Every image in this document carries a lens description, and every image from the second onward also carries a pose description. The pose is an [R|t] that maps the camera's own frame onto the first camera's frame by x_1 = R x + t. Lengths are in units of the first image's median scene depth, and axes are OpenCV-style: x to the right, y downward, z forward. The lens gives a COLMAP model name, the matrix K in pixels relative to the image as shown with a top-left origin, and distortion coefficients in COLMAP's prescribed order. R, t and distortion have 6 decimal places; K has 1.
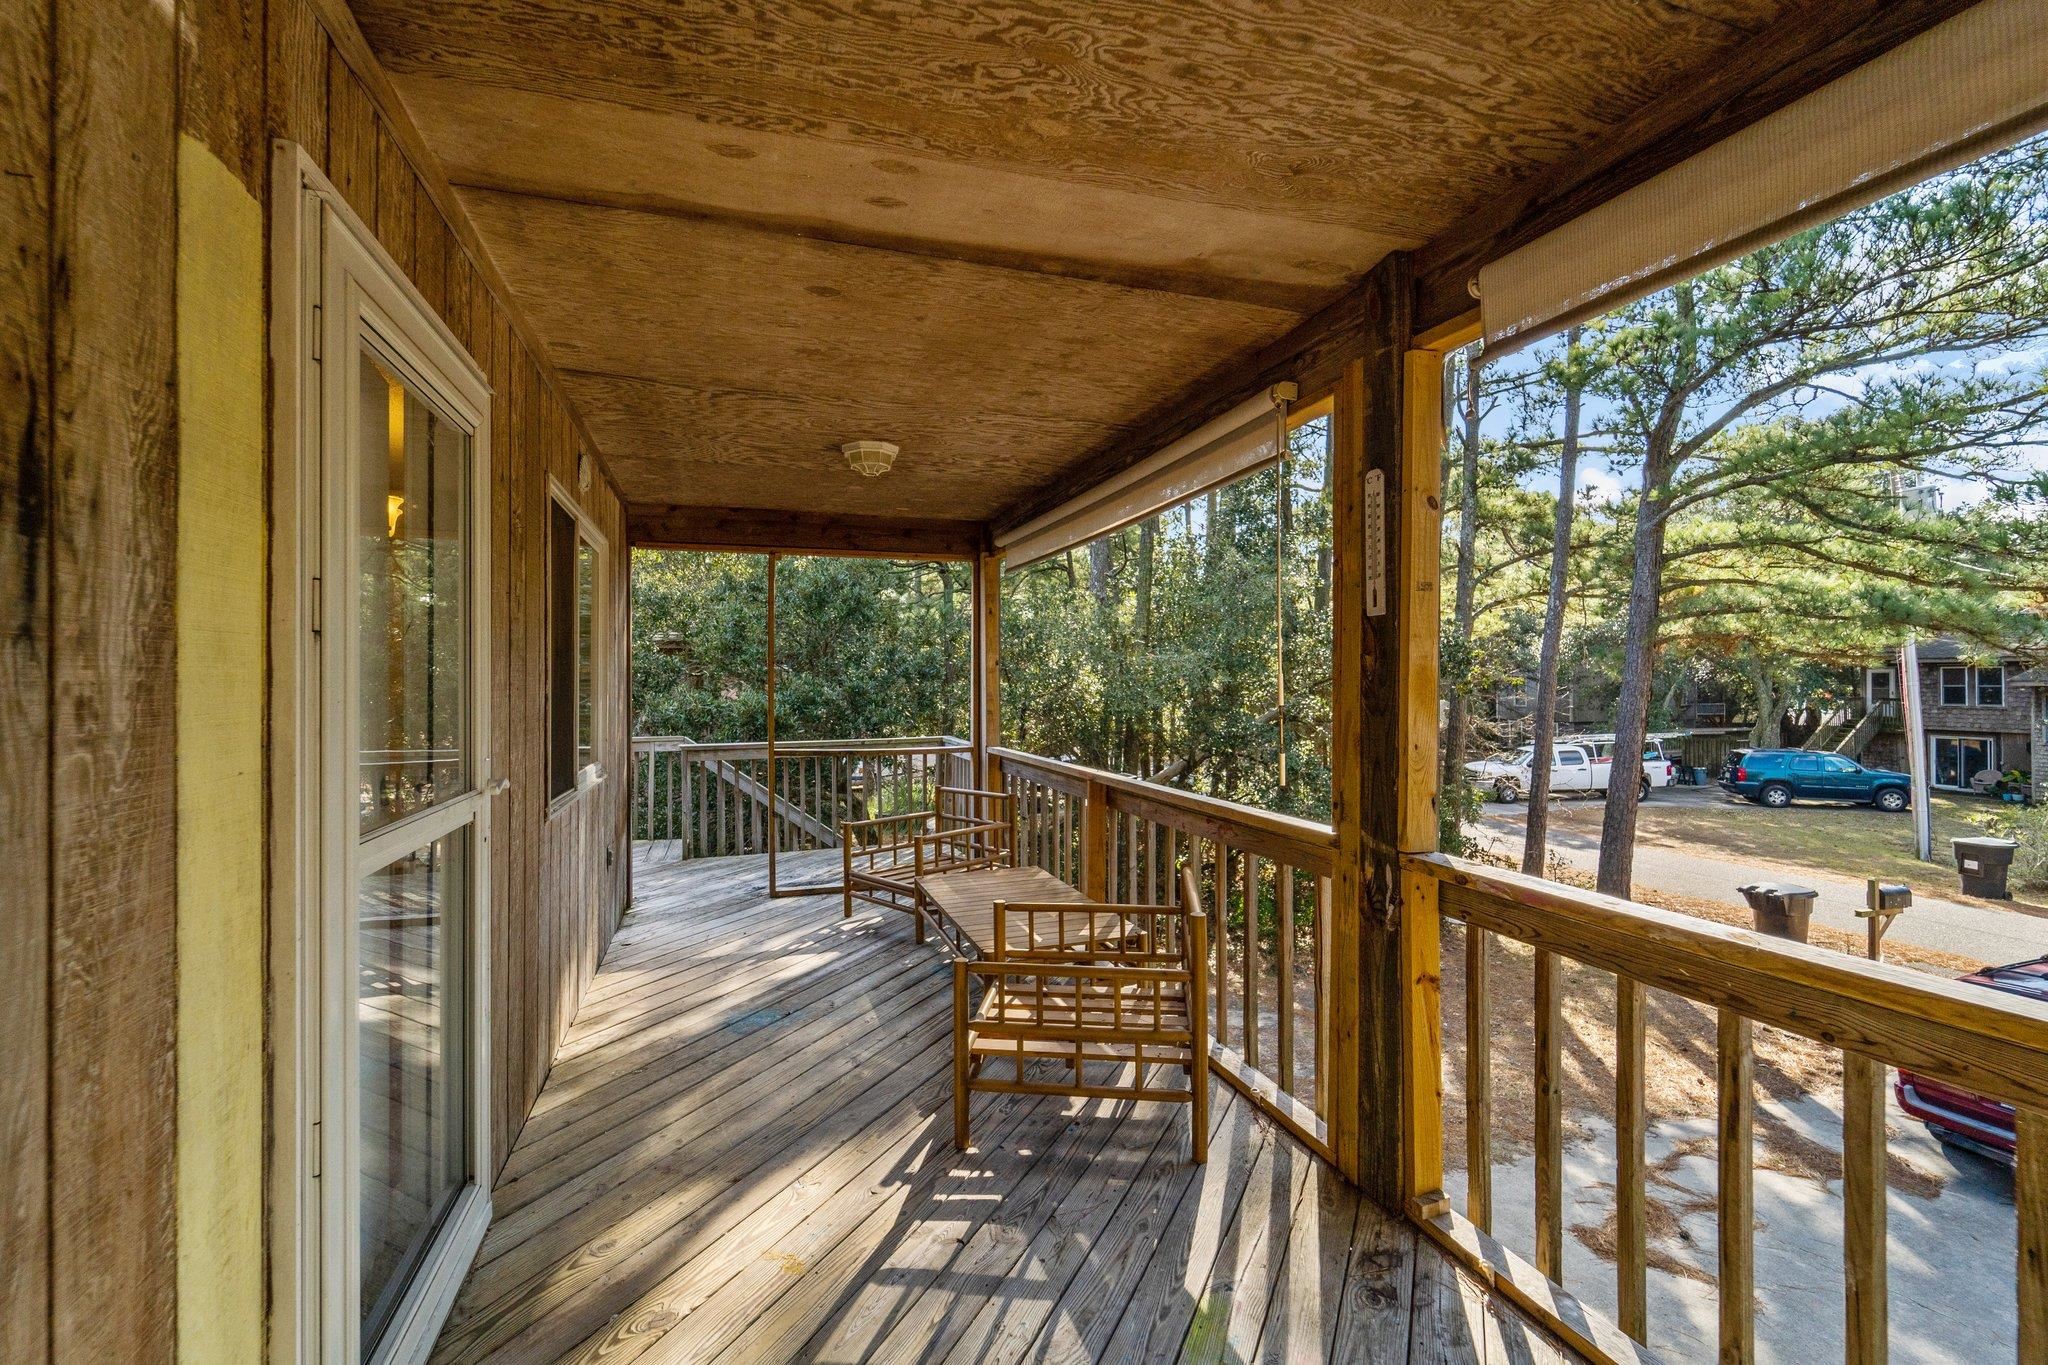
lens RADIAL K [[834.3, 0, 1026.2], [0, 834.3, 672.5], [0, 0, 1]] dist [0.000574, -0.000469]
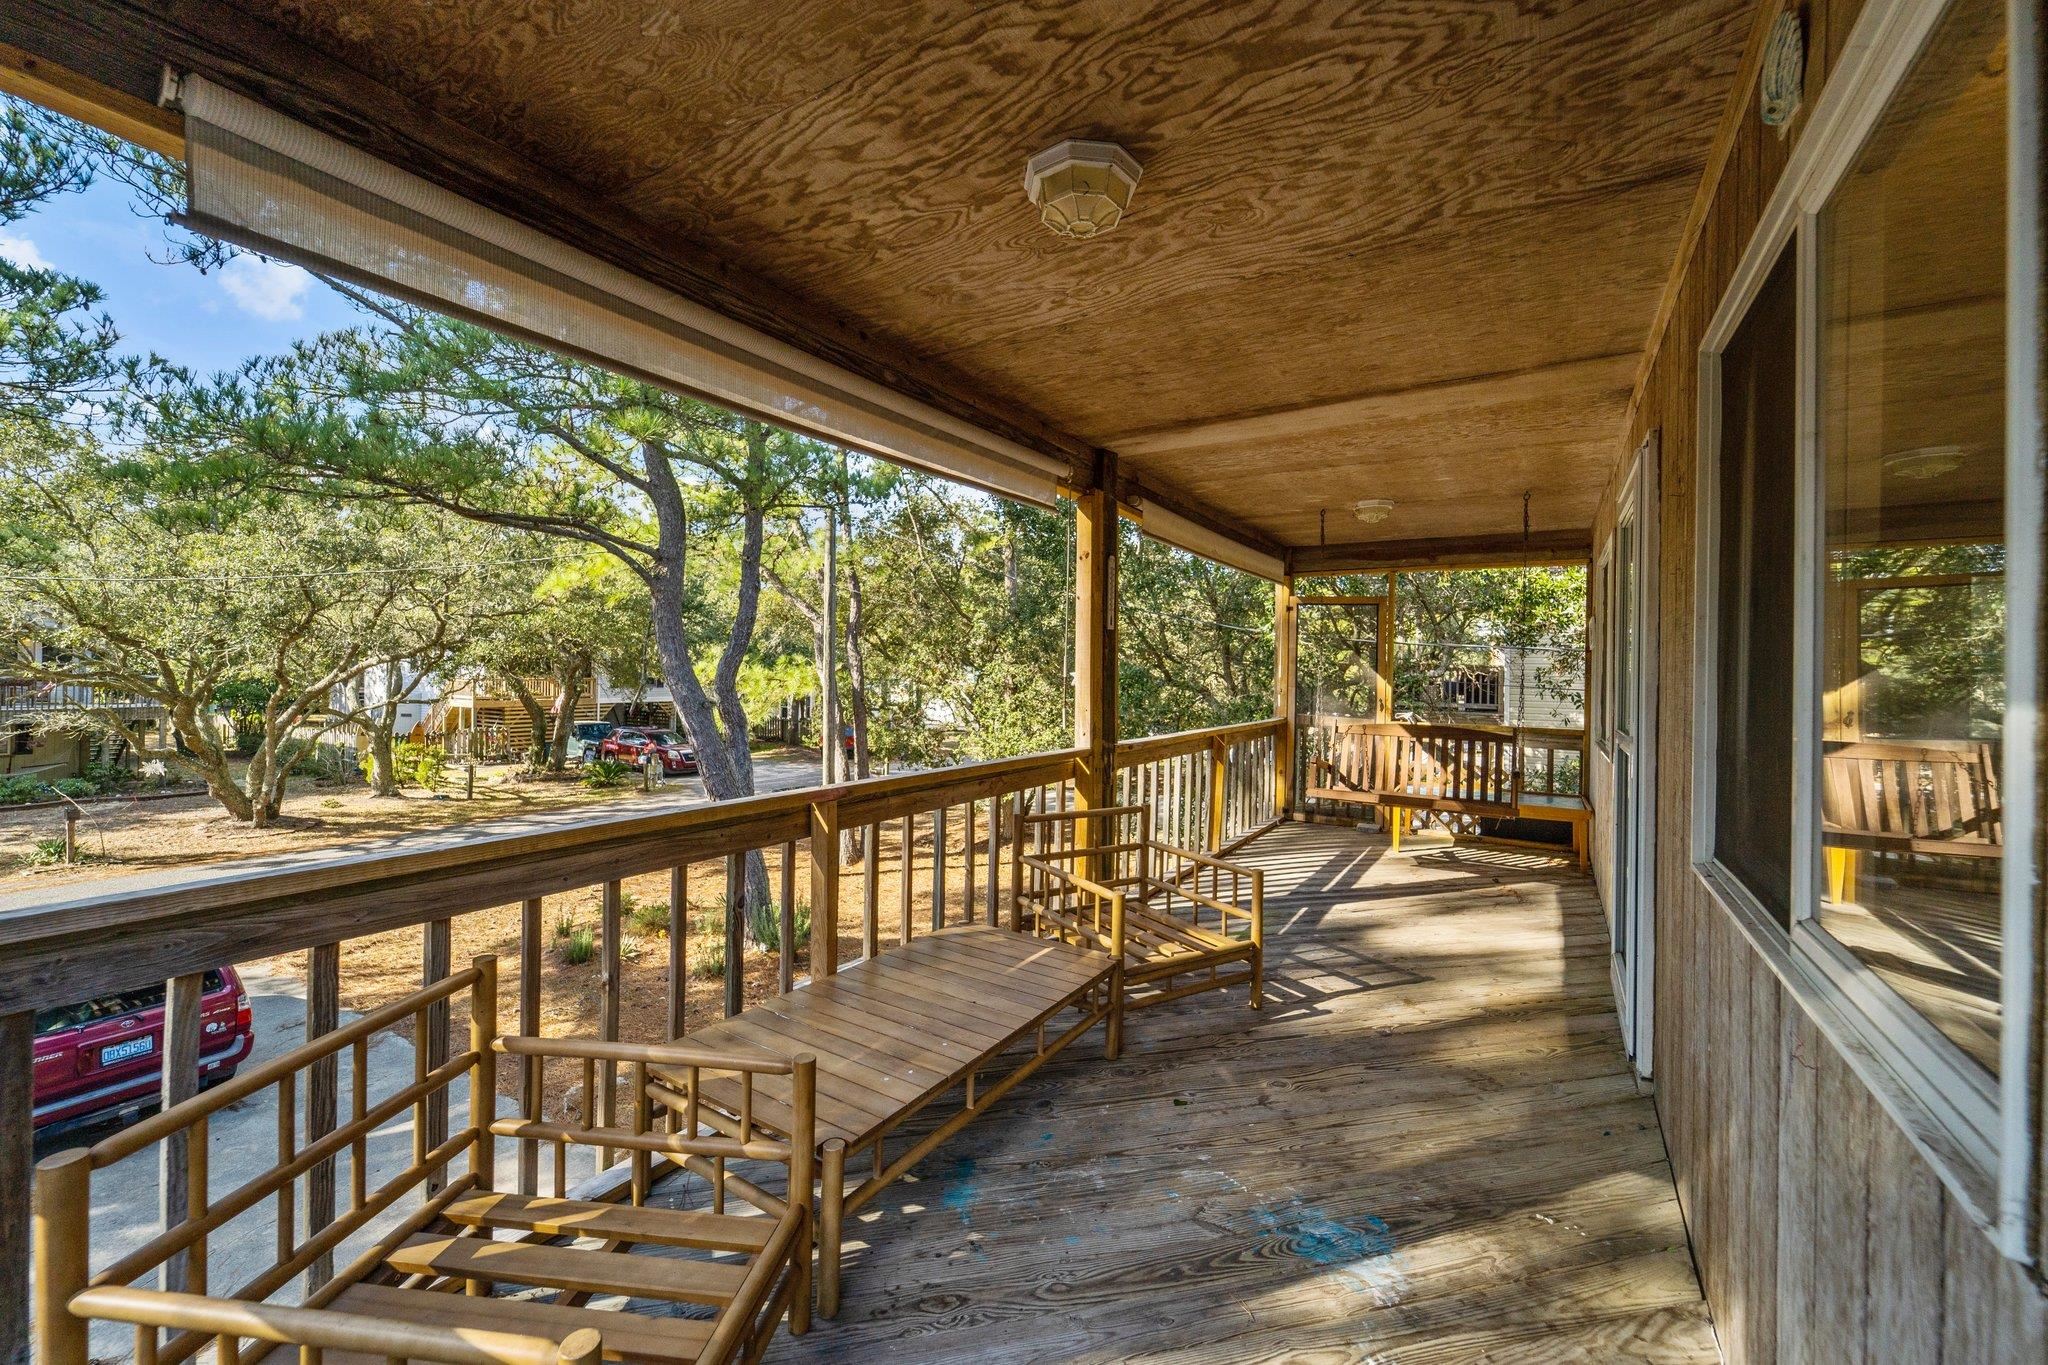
lens RADIAL K [[824.4, 0, 1027.8], [0, 824.4, 673.6], [0, 0, 1]] dist [0.000871, -0.000041]
pose [[-0.628140, -0.008130, 0.778058, -0.968820], [-0.016454, 0.999861, -0.002836, 0.043416], [-0.777927, -0.014583, -0.628186, 2.359978]]
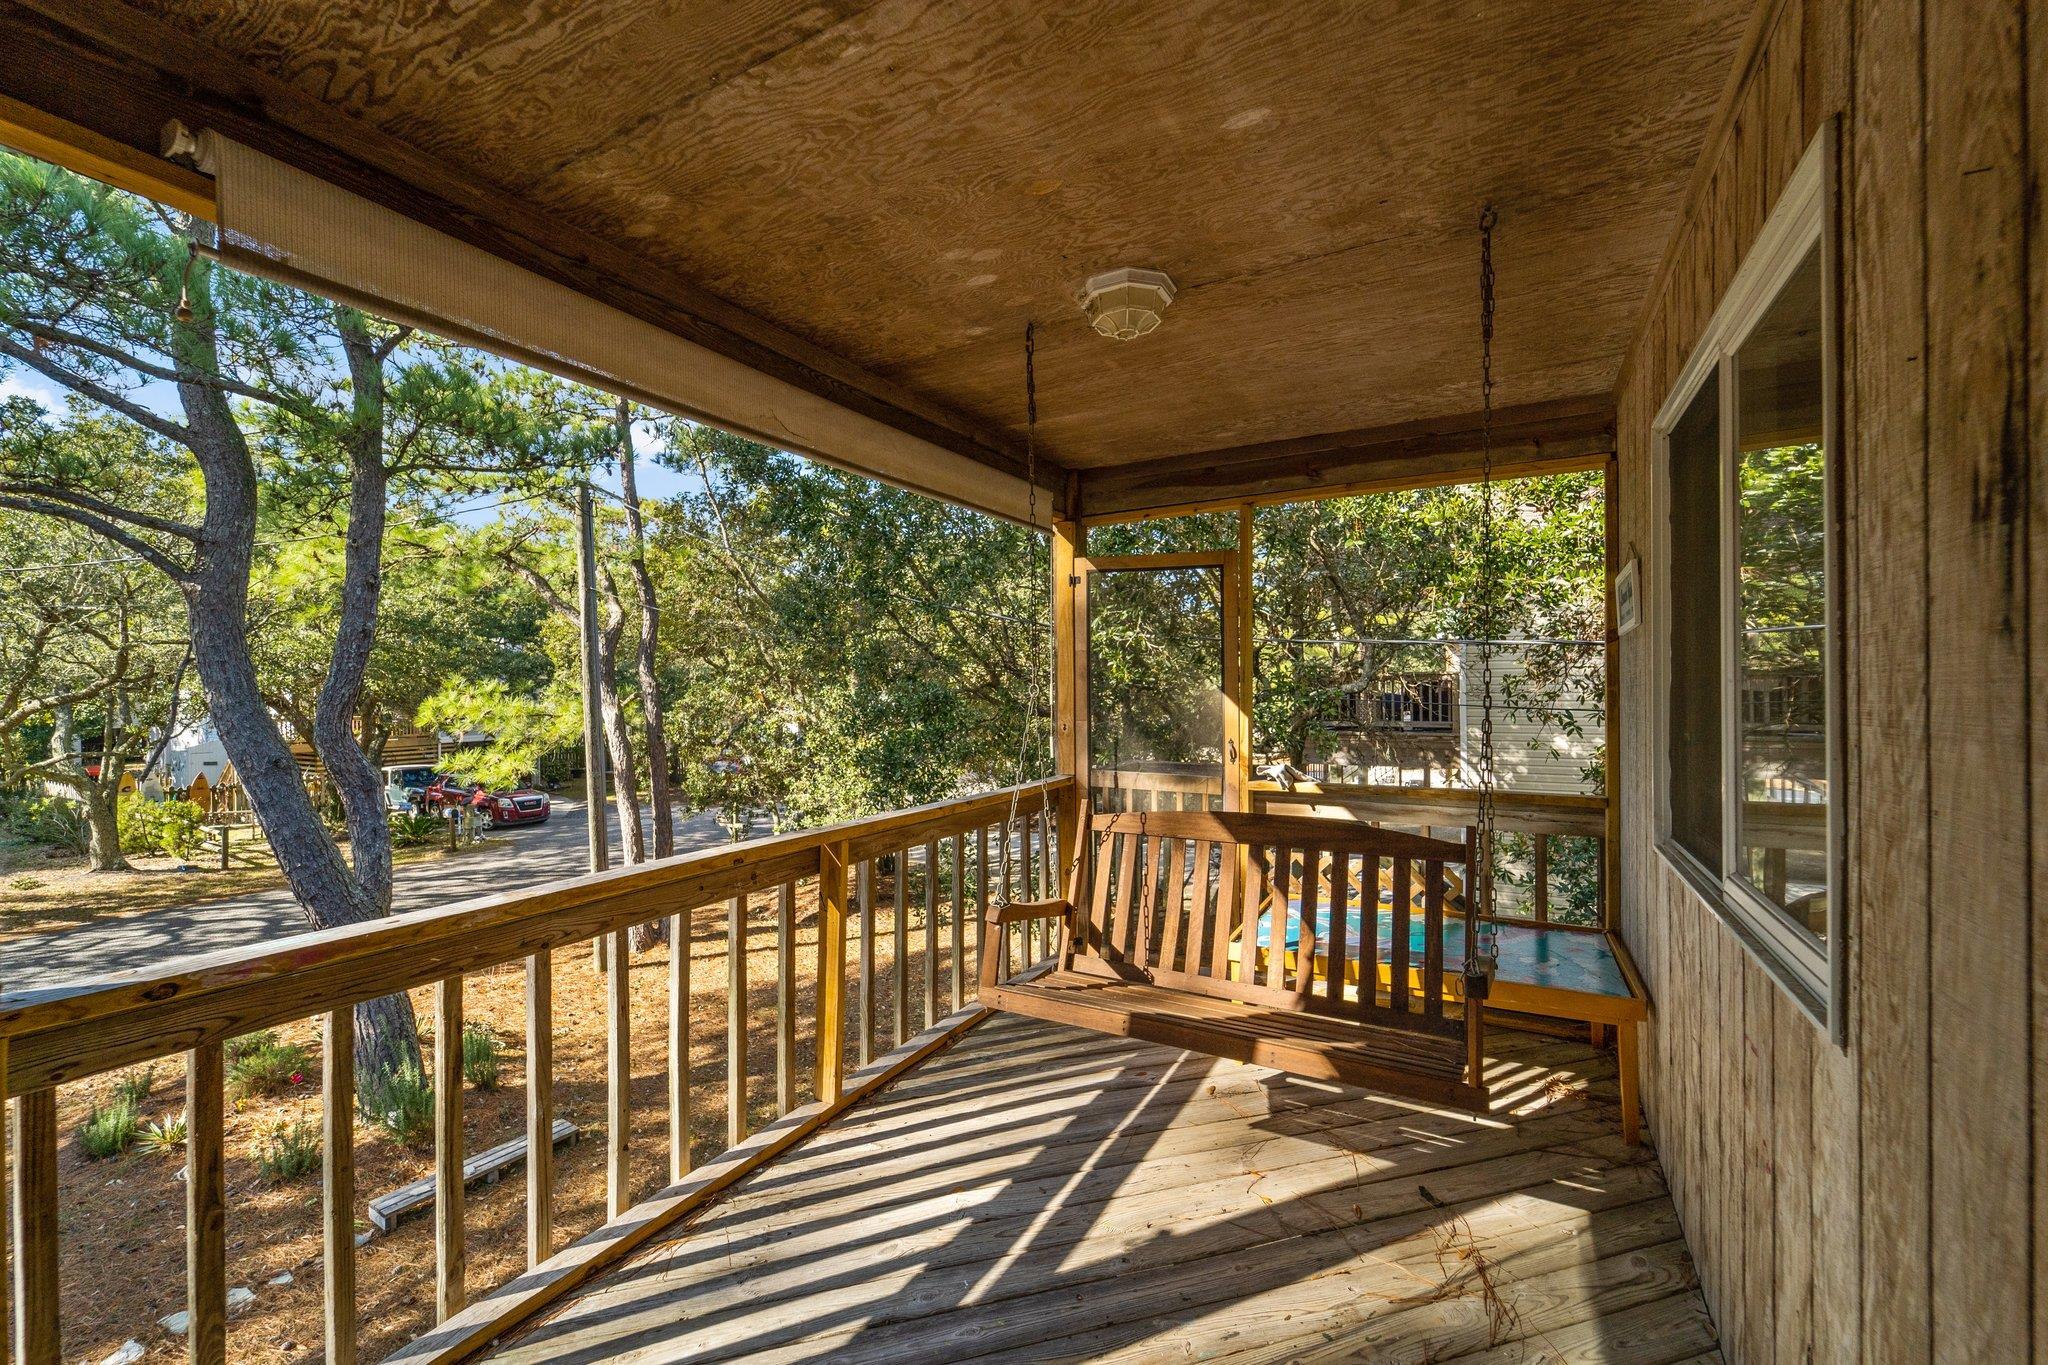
lens RADIAL K [[861.1, 0, 1022.5], [0, 861.1, 690.2], [0, 0, 1]] dist [0.001135, -0.000046]
pose [[-0.667407, 0.010408, 0.744621, -0.404816], [0.009982, 0.999938, -0.005030, 0.009393], [-0.744627, 0.004076, -0.667469, 0.845241]]
